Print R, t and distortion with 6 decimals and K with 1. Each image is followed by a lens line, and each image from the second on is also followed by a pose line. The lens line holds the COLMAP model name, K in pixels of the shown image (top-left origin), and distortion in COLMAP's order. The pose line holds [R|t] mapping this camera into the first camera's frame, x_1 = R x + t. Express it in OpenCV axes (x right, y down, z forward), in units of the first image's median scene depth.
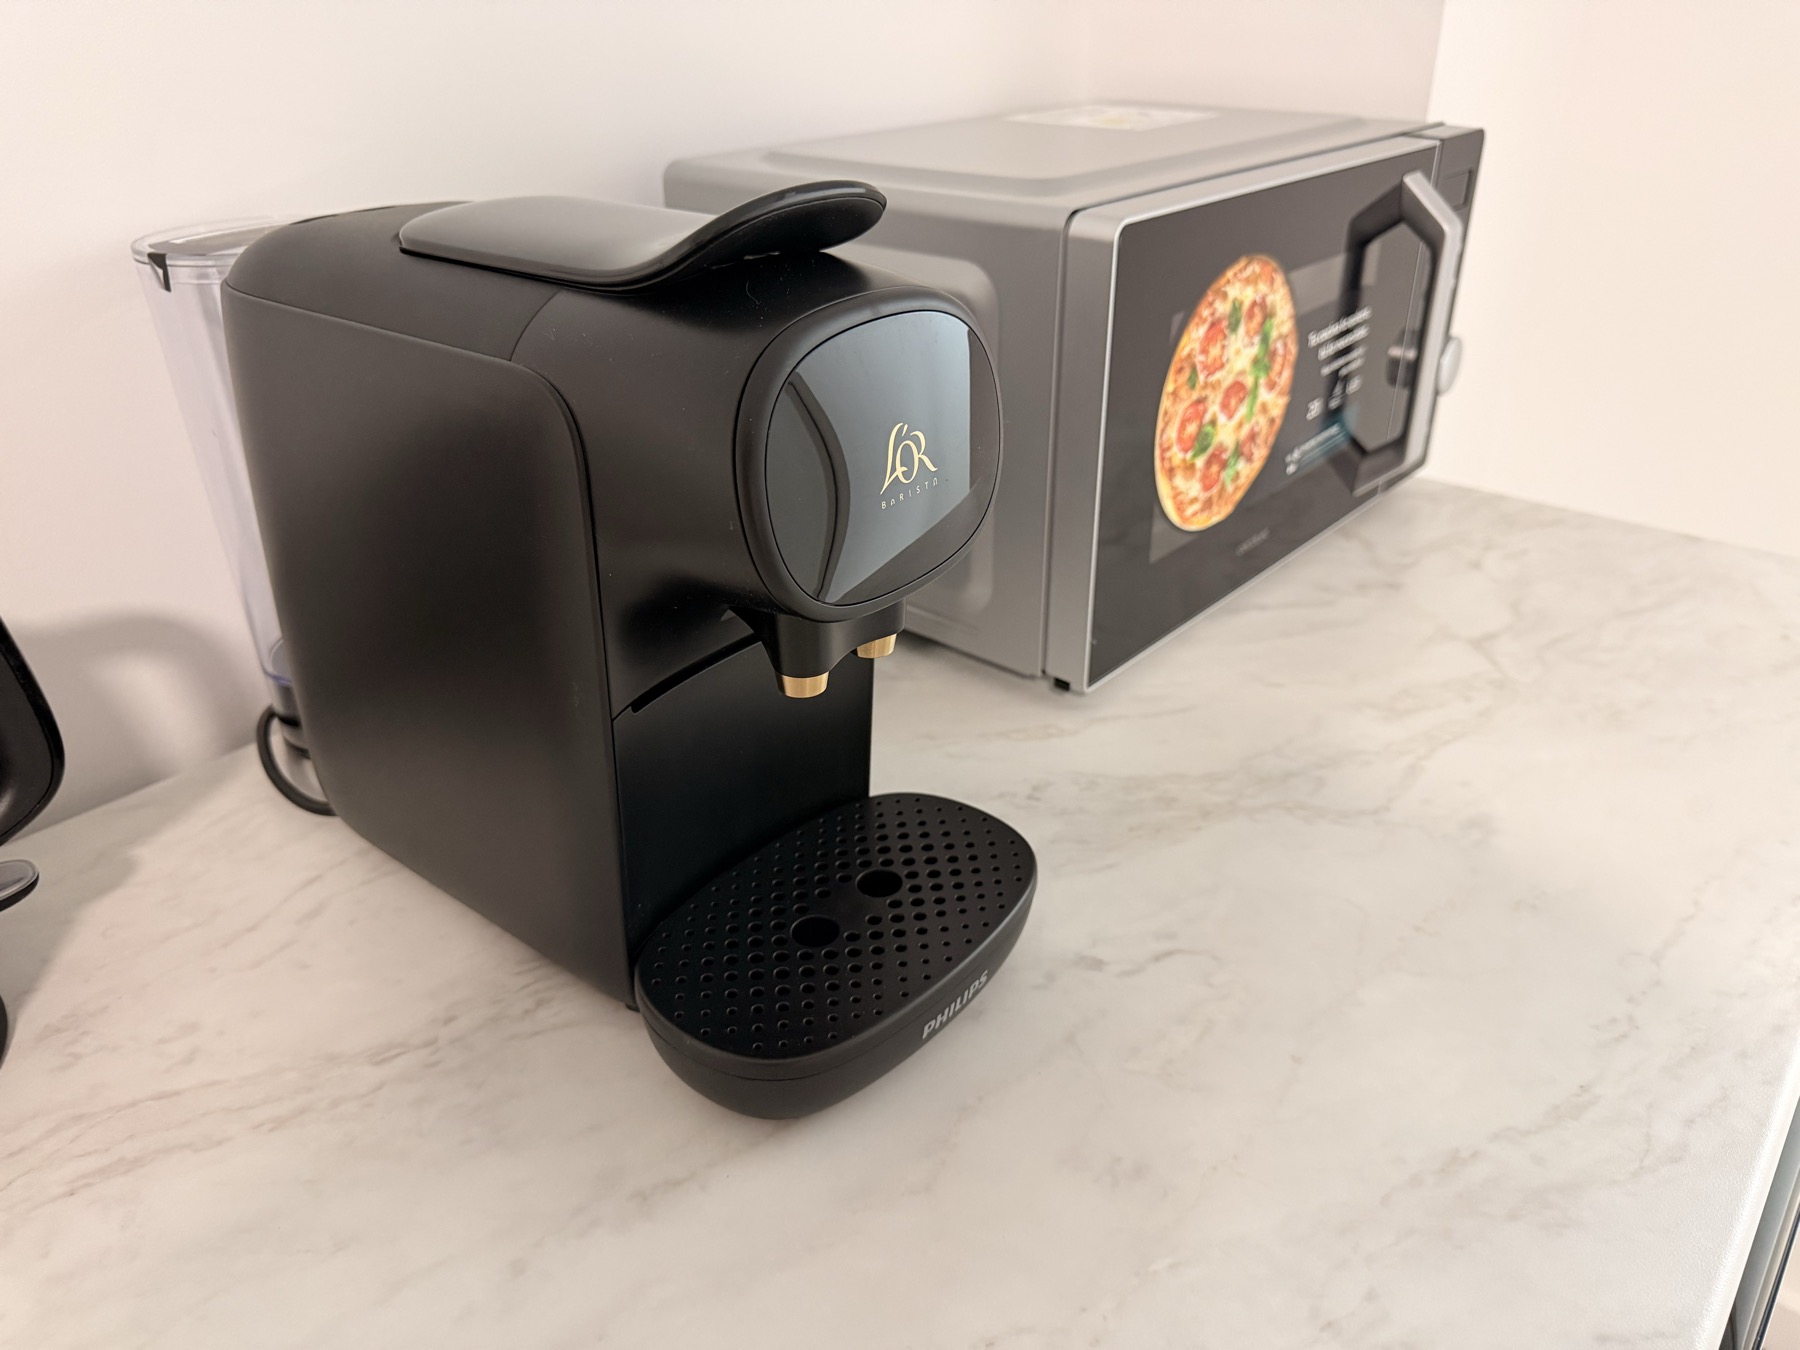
lens RADIAL K [[1347.8, 0, 912.2], [0, 1347.8, 660.8], [0, 0, 1]] dist [-0.013097, -0.002638]
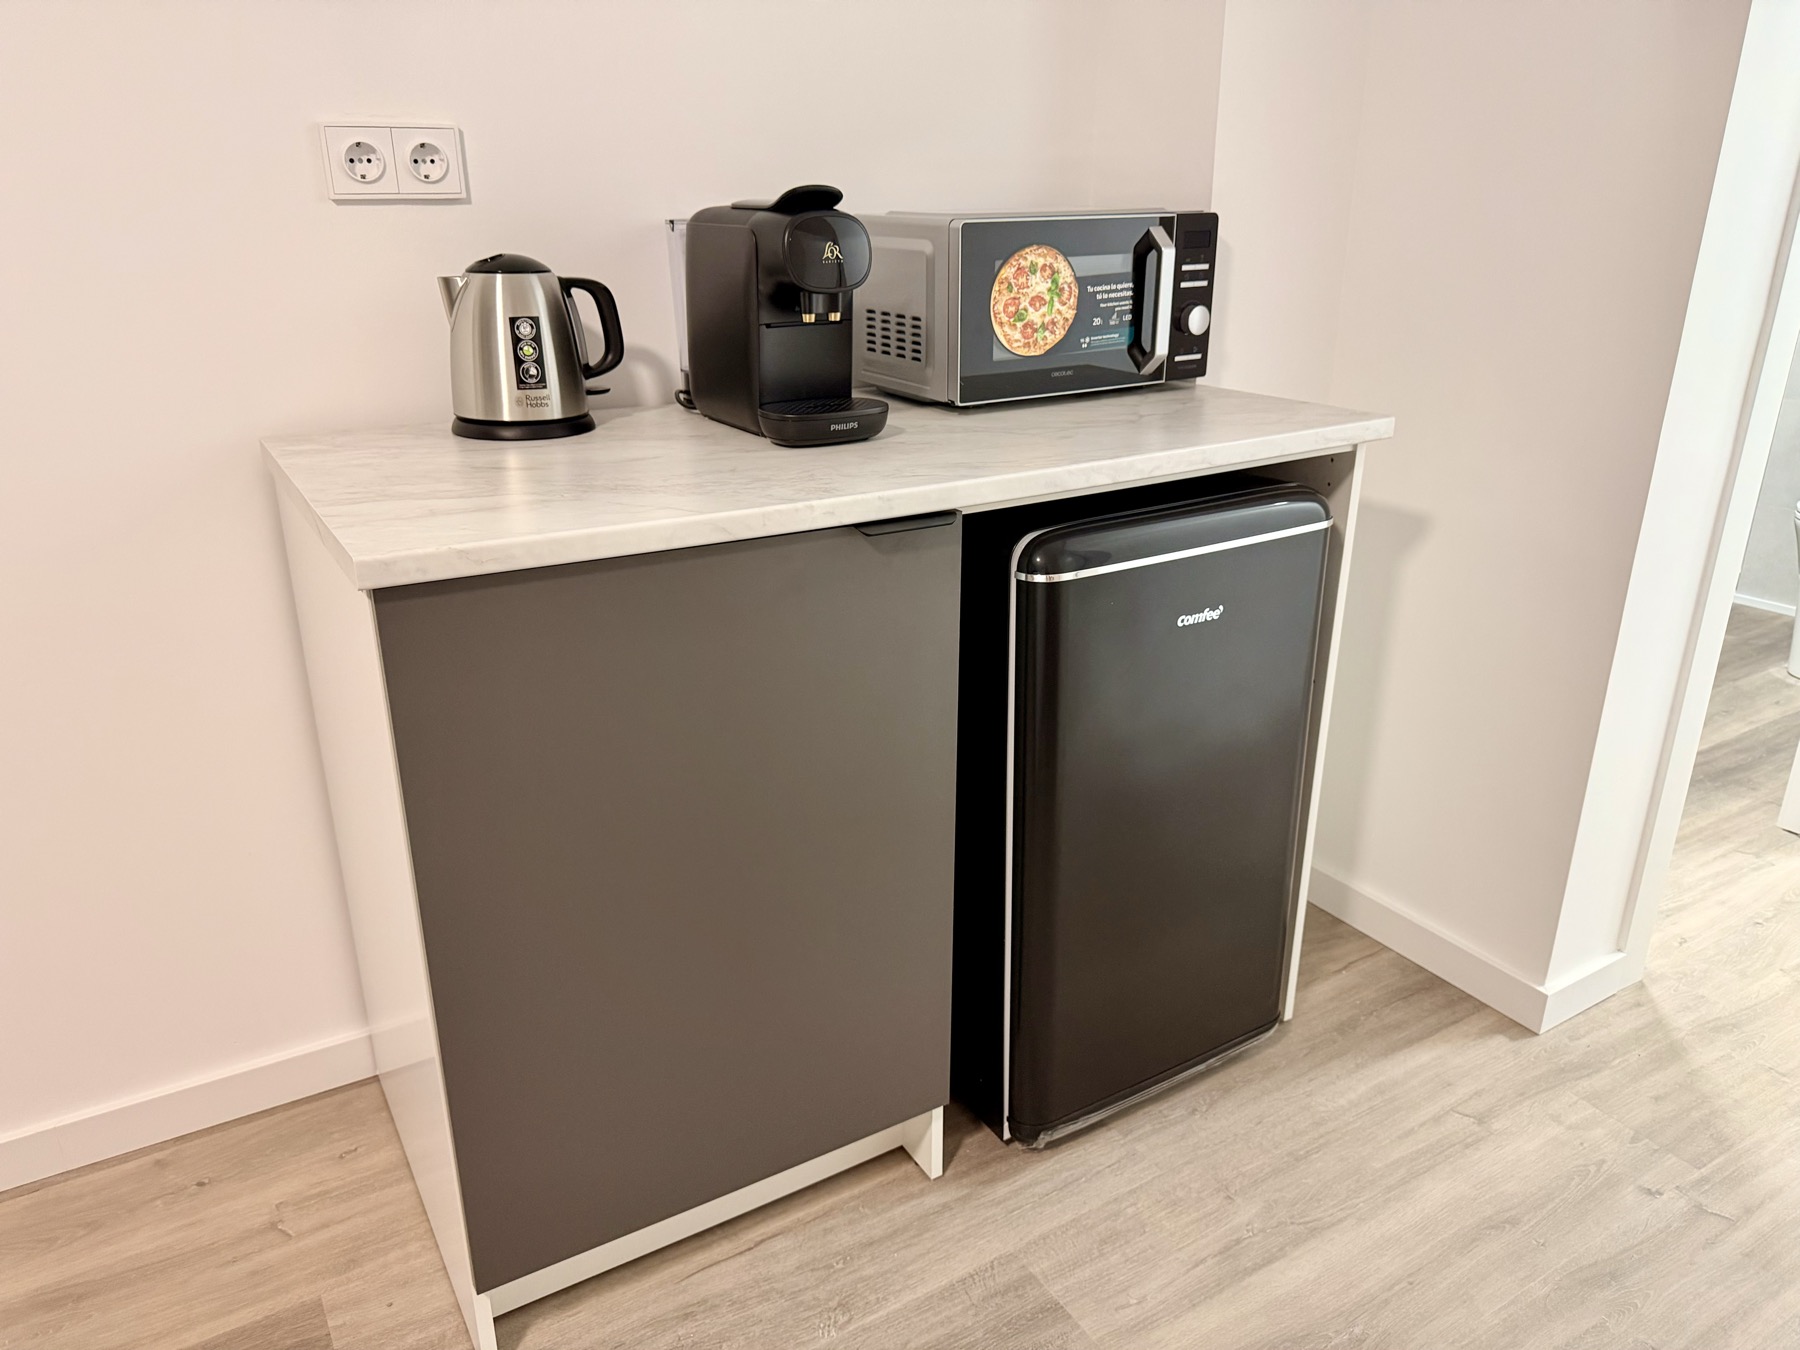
lens RADIAL K [[1270.1, 0, 893.1], [0, 1270.1, 688.3], [0, 0, 1]] dist [-0.007244, -0.004548]
pose [[0.947671, 0.112775, -0.298668, 0.796006], [-0.142438, 0.986612, -0.079419, 0.774864], [0.285713, 0.117804, 0.951047, -1.316658]]
